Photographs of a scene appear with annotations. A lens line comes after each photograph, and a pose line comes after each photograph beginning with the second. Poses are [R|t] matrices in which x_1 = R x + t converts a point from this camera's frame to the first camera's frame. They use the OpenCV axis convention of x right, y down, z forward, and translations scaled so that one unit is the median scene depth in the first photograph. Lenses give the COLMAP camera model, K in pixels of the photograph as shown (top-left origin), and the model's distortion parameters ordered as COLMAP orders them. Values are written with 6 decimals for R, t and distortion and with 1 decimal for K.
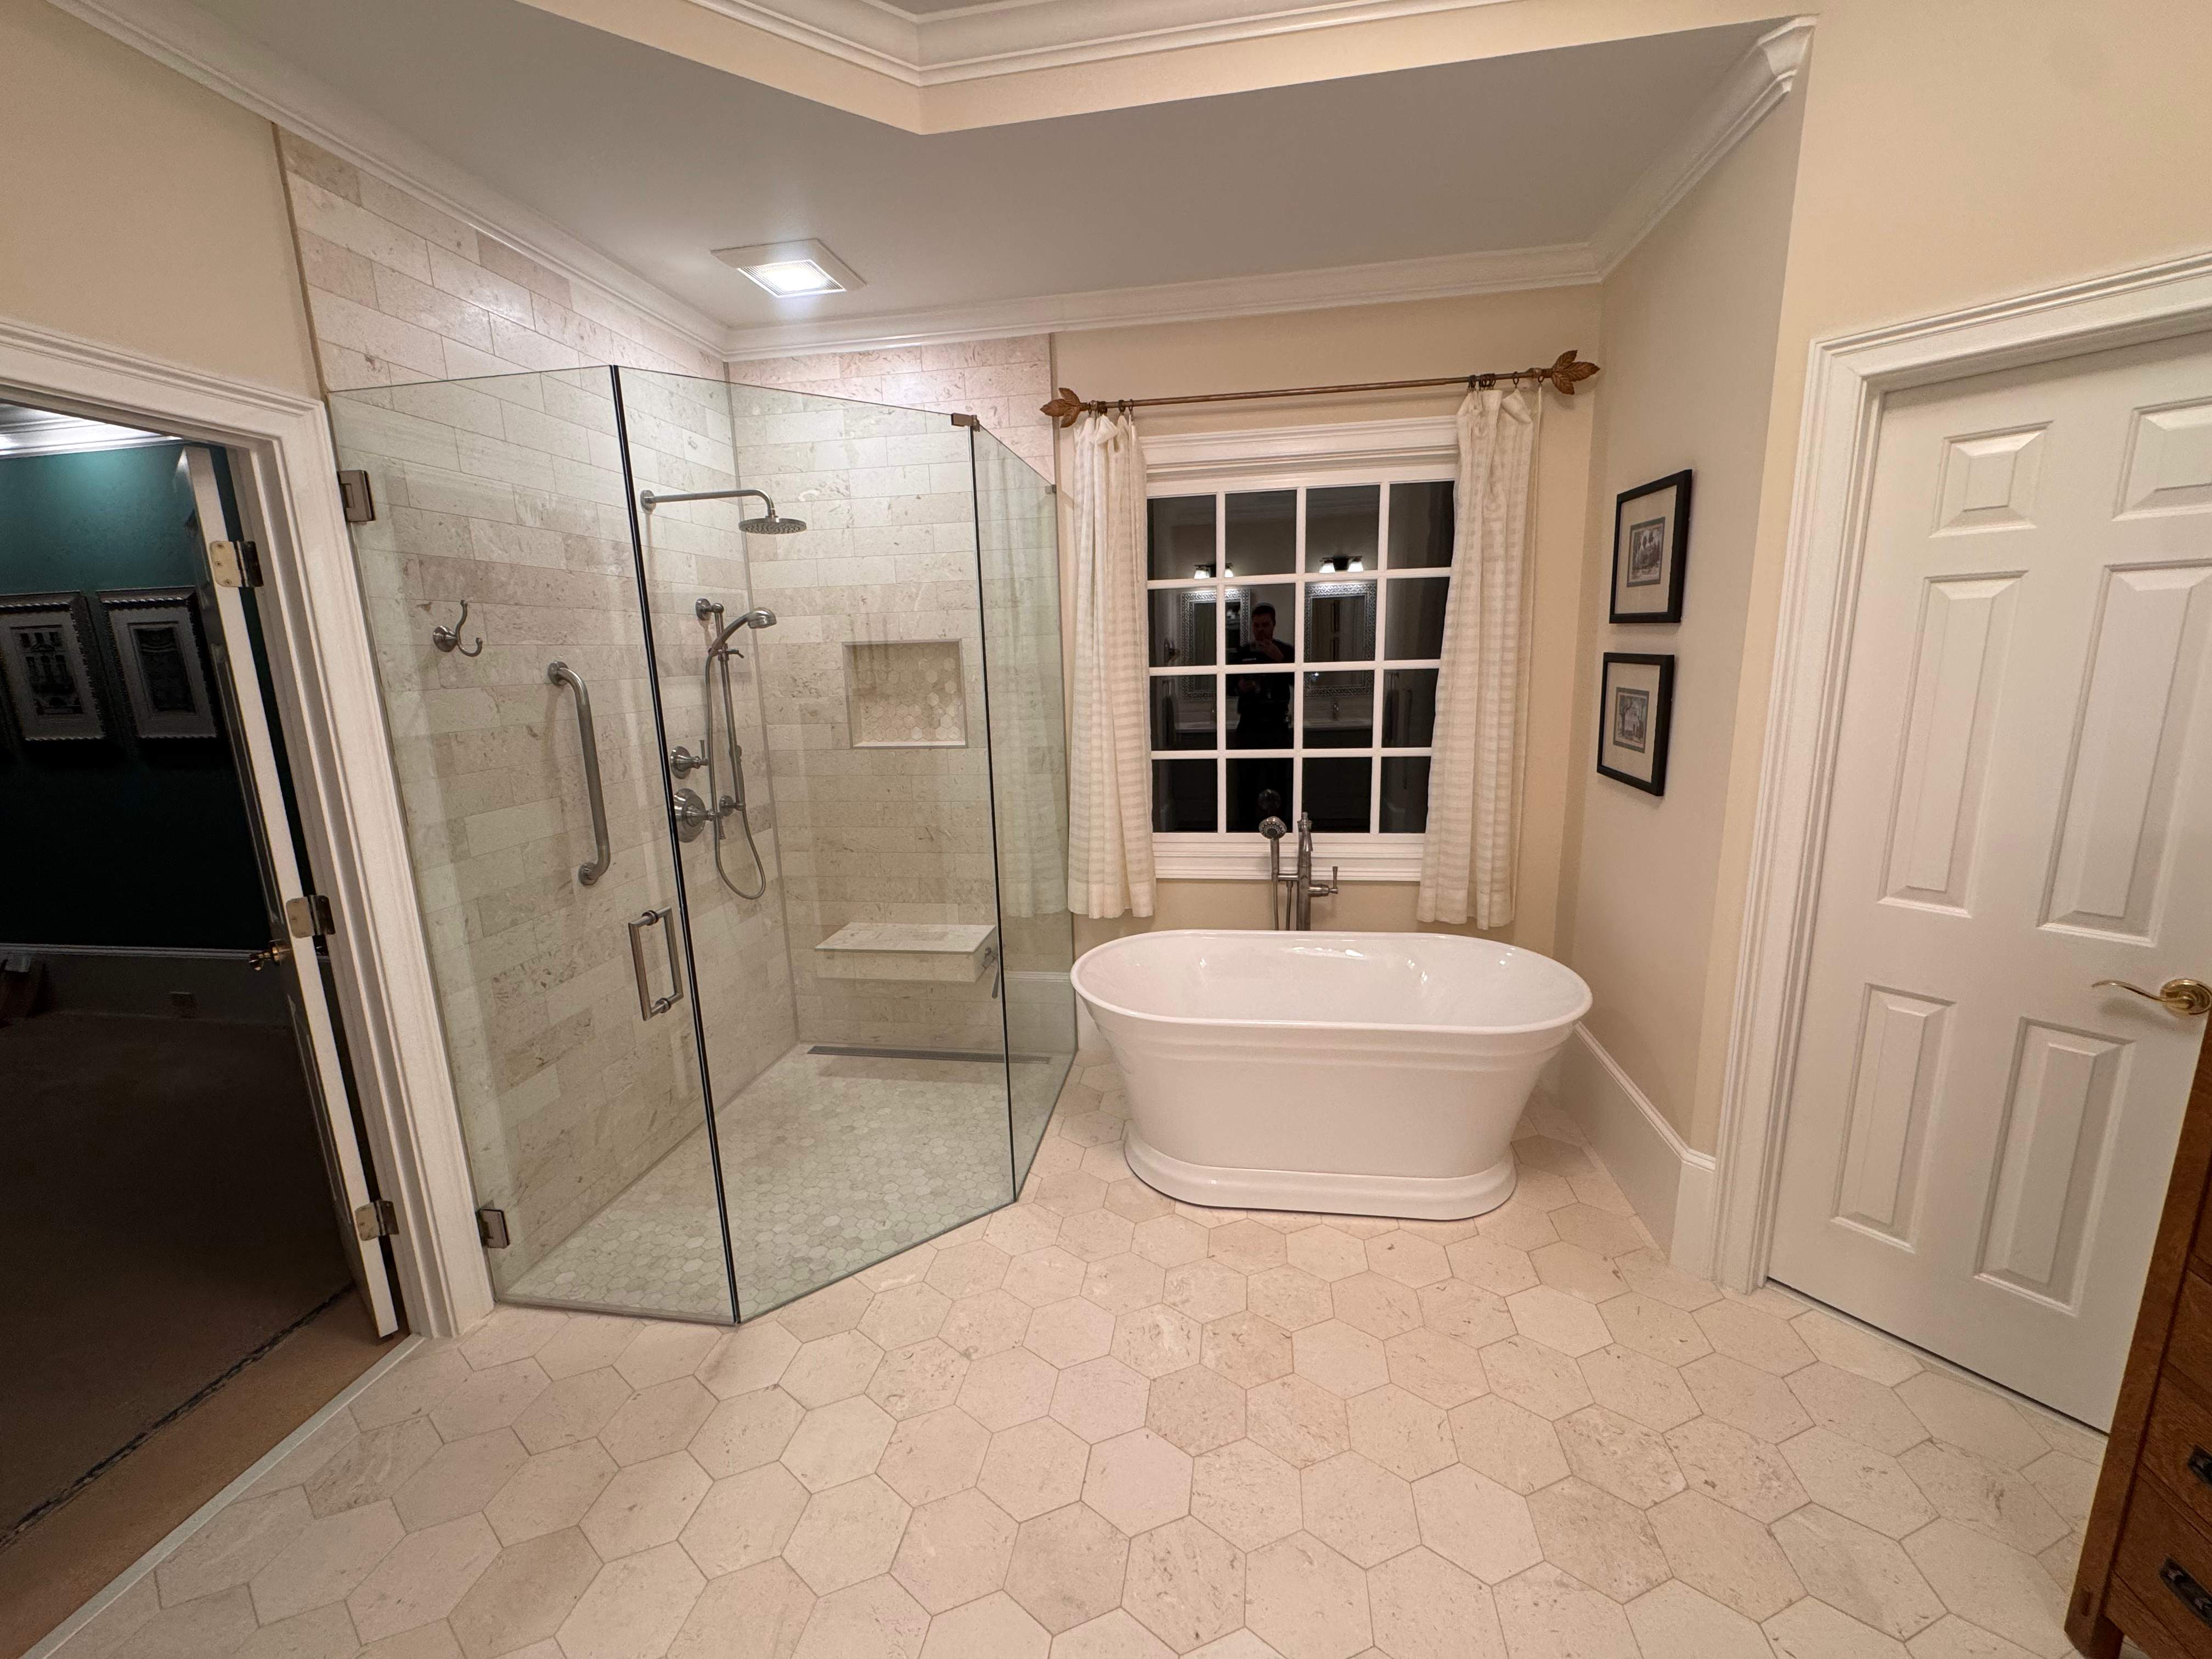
lens RADIAL K [[883.5, 0, 1099.7], [0, 883.5, 831.6], [0, 0, 1]] dist [-0.000110, -0.000348]
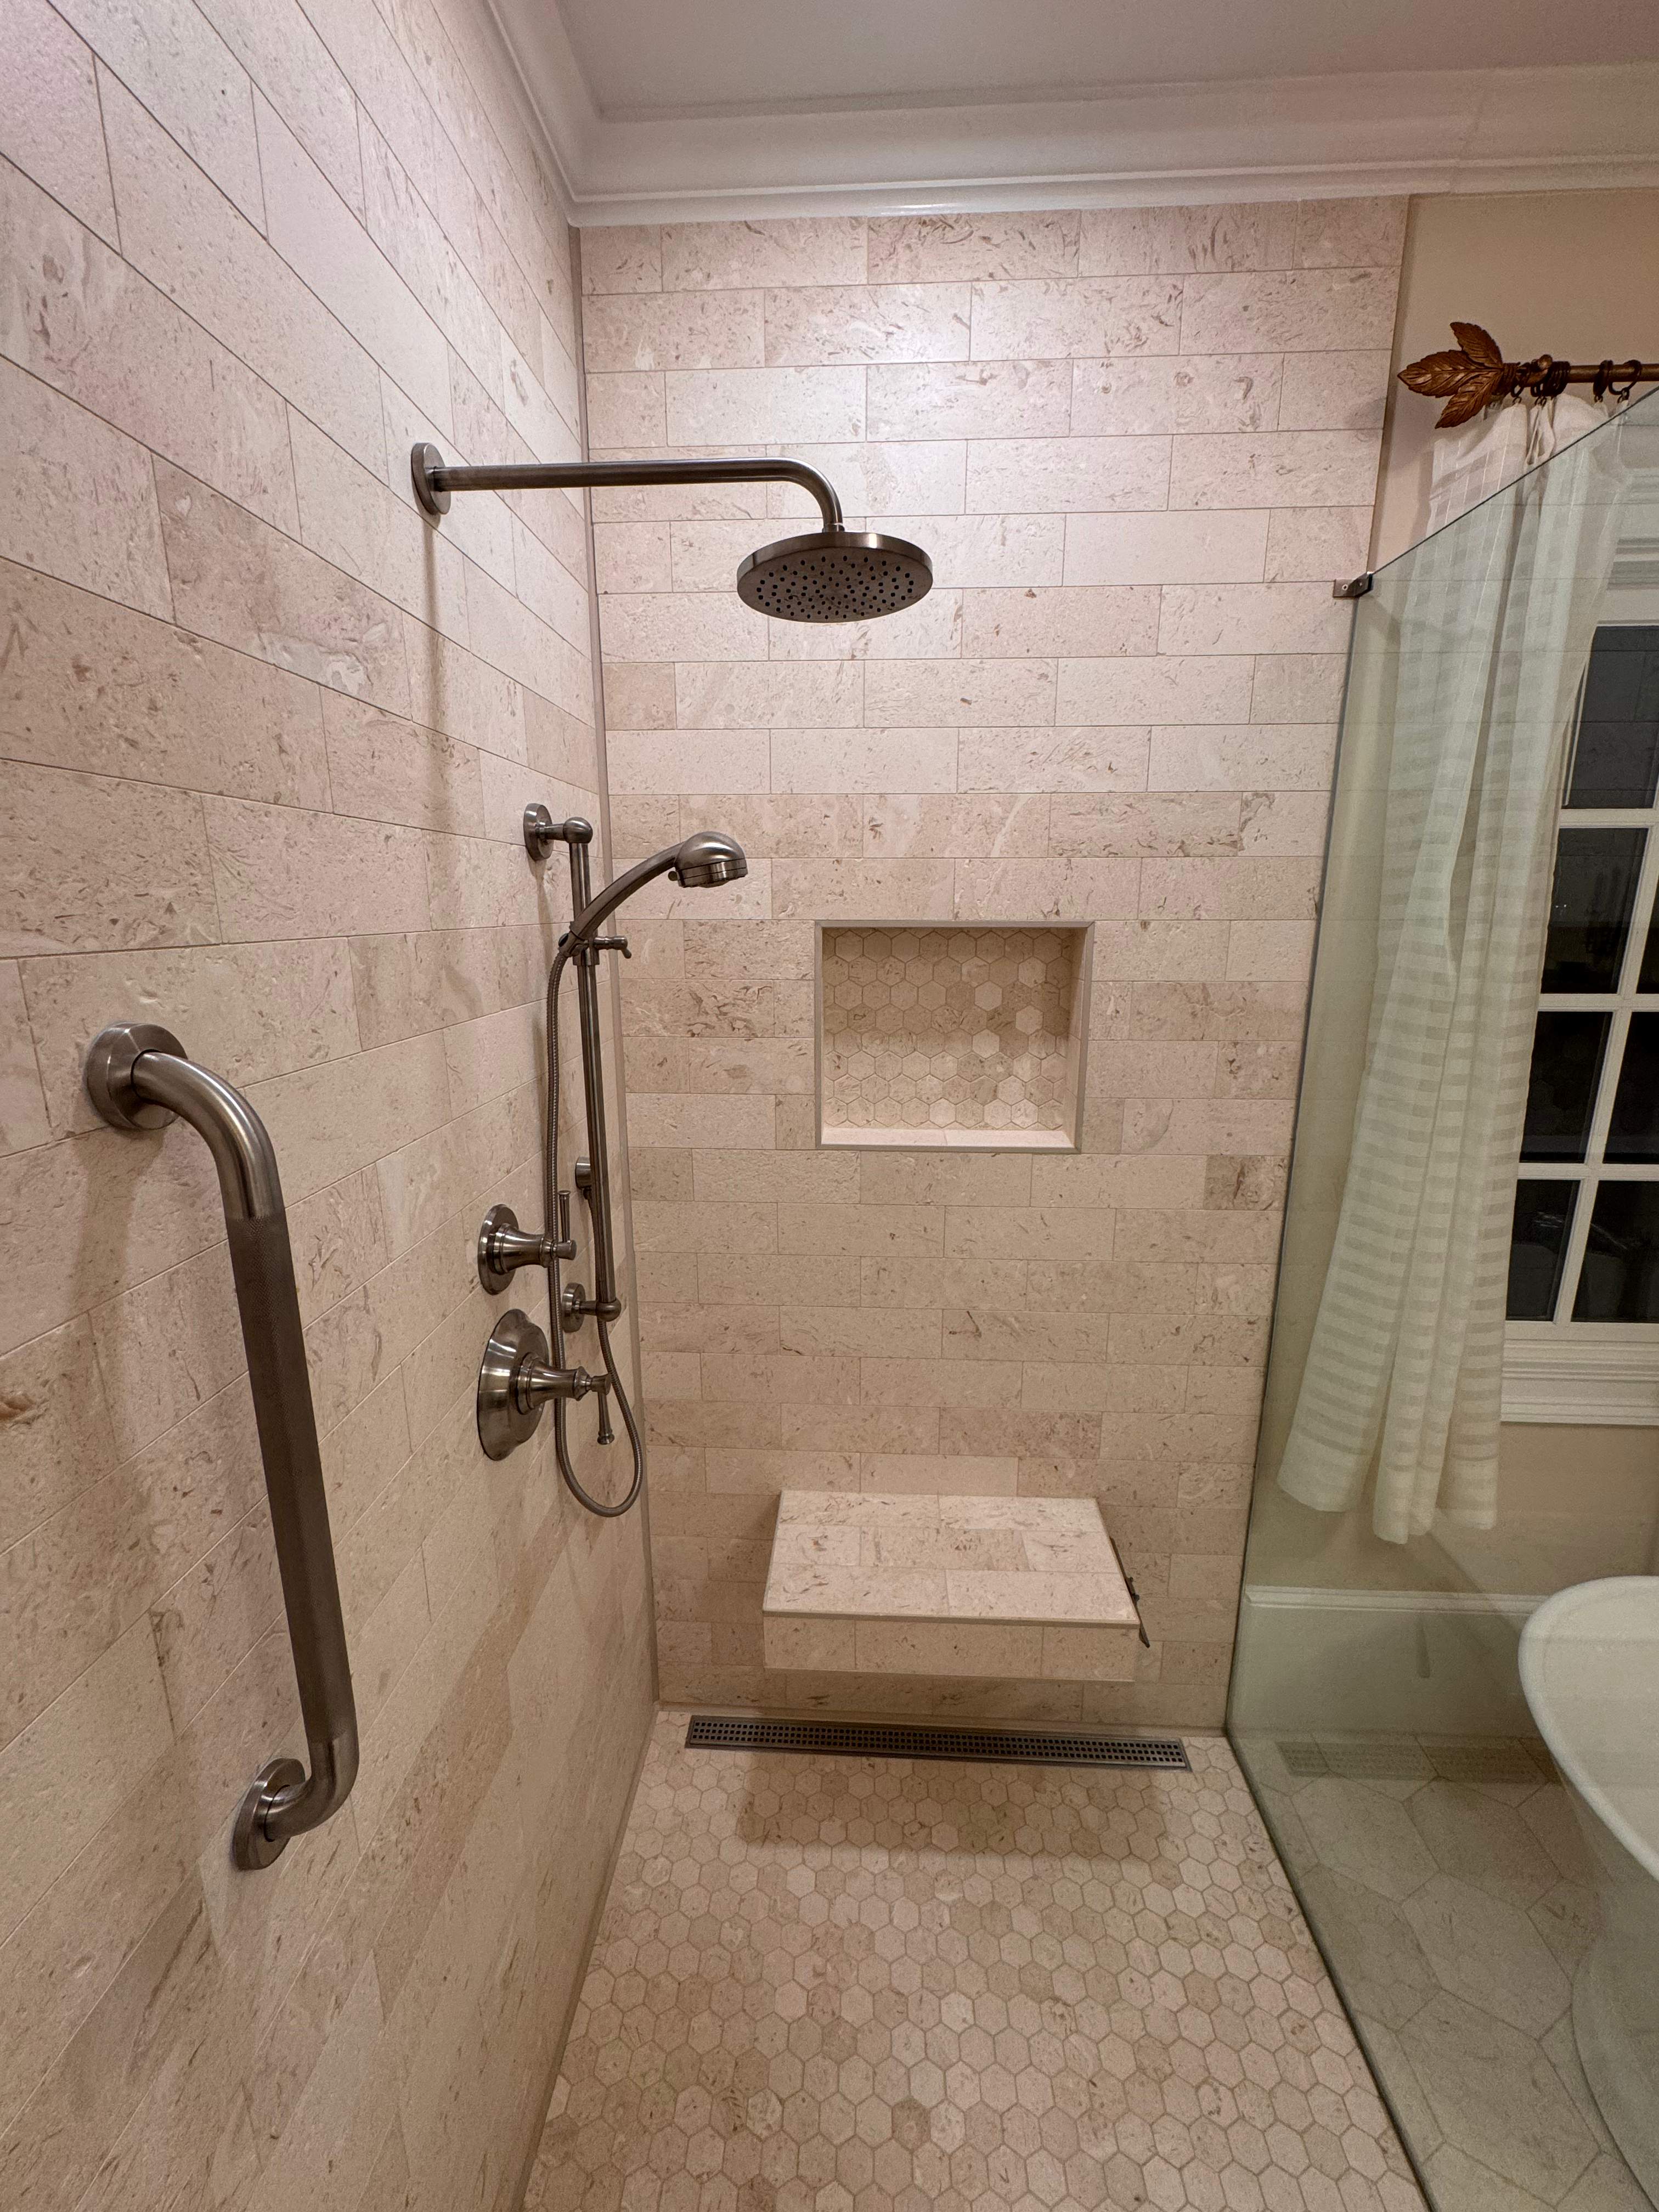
lens RADIAL K [[887.1, 0, 831.4], [0, 887.1, 1107.2], [0, 0, 1]] dist [0.000555, -0.000093]
pose [[0.993397, 0.004227, 0.114647, -0.343152], [-0.006623, 0.999767, 0.020522, -0.131283], [-0.114534, -0.021146, 0.993194, 0.559718]]
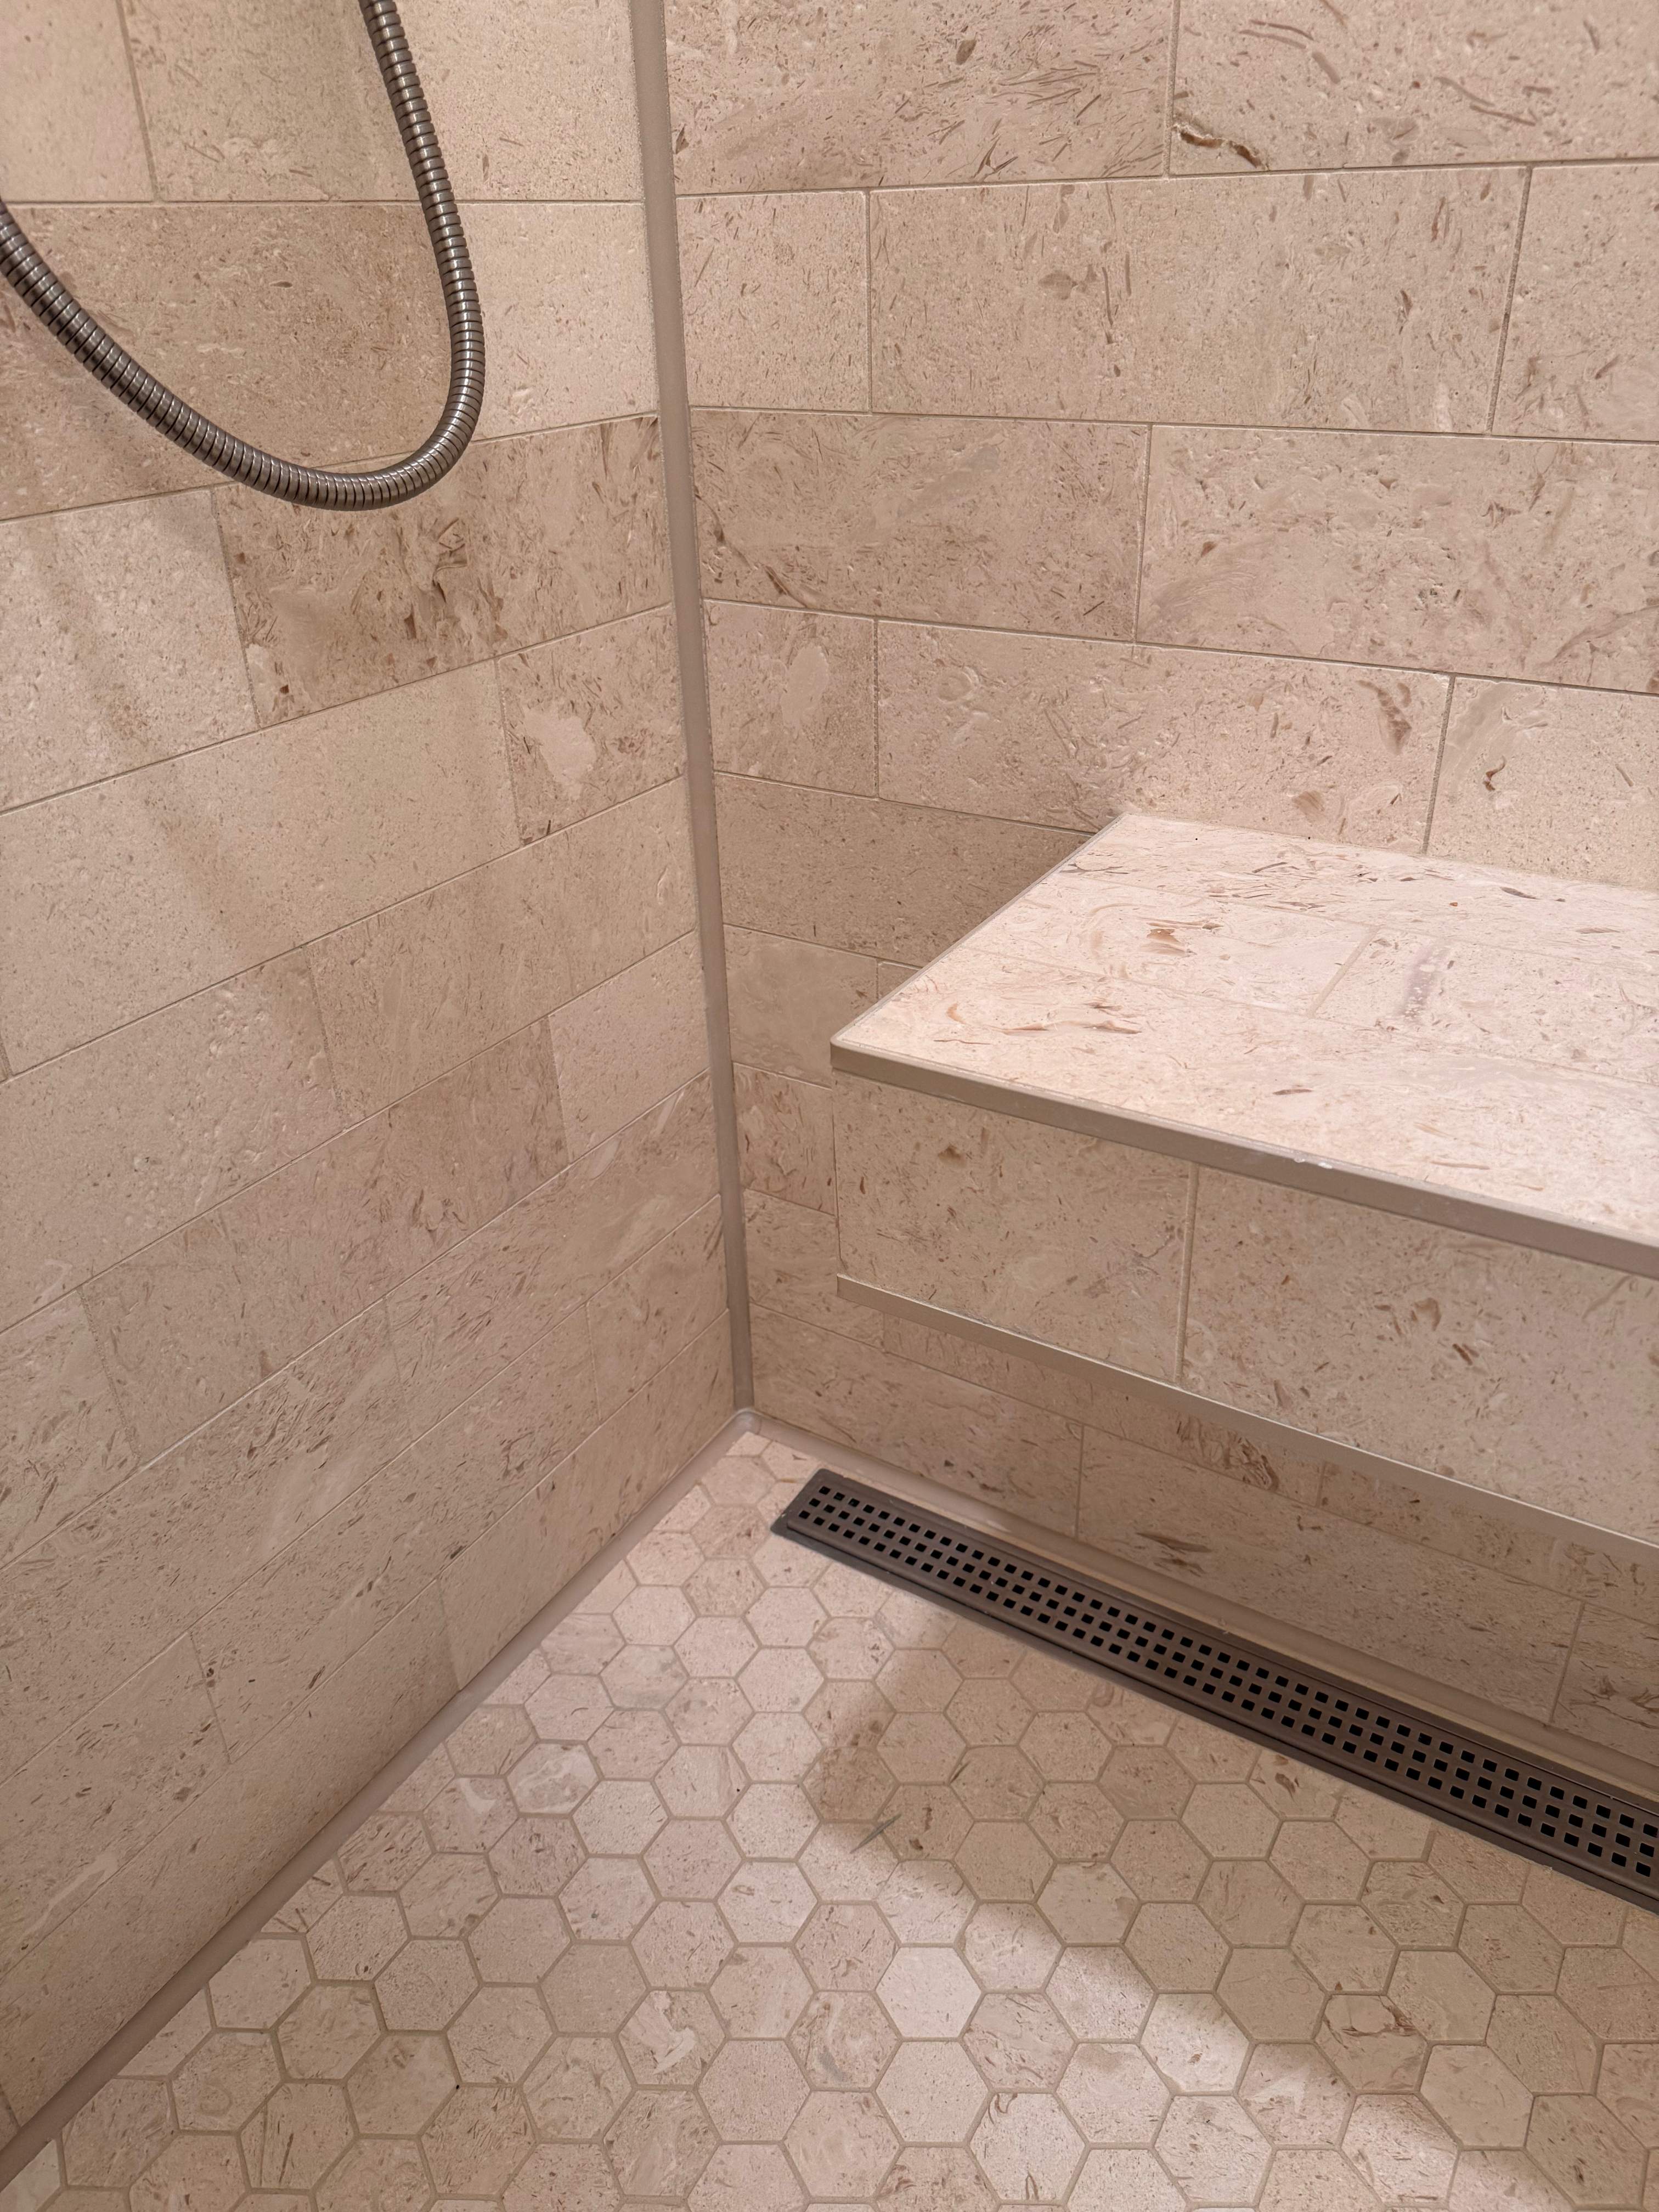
lens RADIAL K [[1569.5, 0, 825.7], [0, 1569.5, 1102.9], [0, 0, 1]] dist [0.056623, -0.087082]
pose [[0.926045, 0.186555, -0.328081, -0.261645], [-0.075236, 0.943093, 0.323906, 0.077699], [0.369837, -0.275269, 0.887382, 0.833494]]
